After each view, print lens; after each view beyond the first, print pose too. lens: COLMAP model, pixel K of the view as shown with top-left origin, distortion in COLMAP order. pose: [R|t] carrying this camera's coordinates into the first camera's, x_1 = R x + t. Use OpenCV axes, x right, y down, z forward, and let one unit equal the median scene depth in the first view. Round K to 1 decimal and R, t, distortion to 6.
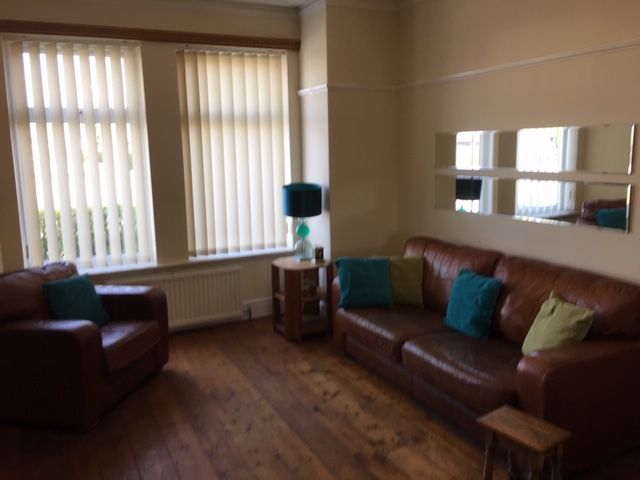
lens RADIAL K [[542.0, 0, 324.8], [0, 542.0, 242.5], [0, 0, 1]] dist [0.034301, -0.030352]
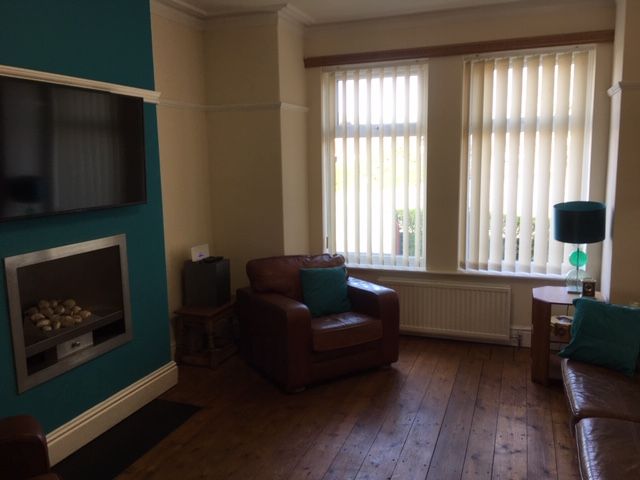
lens RADIAL K [[542.0, 0, 325.0], [0, 542.0, 236.5], [0, 0, 1]] dist [0.034301, -0.030352]
pose [[0.679533, 0.113725, -0.724777, 0.305452], [-0.130790, 0.990866, 0.032852, -0.031896], [0.721892, 0.072469, 0.688200, 0.141658]]
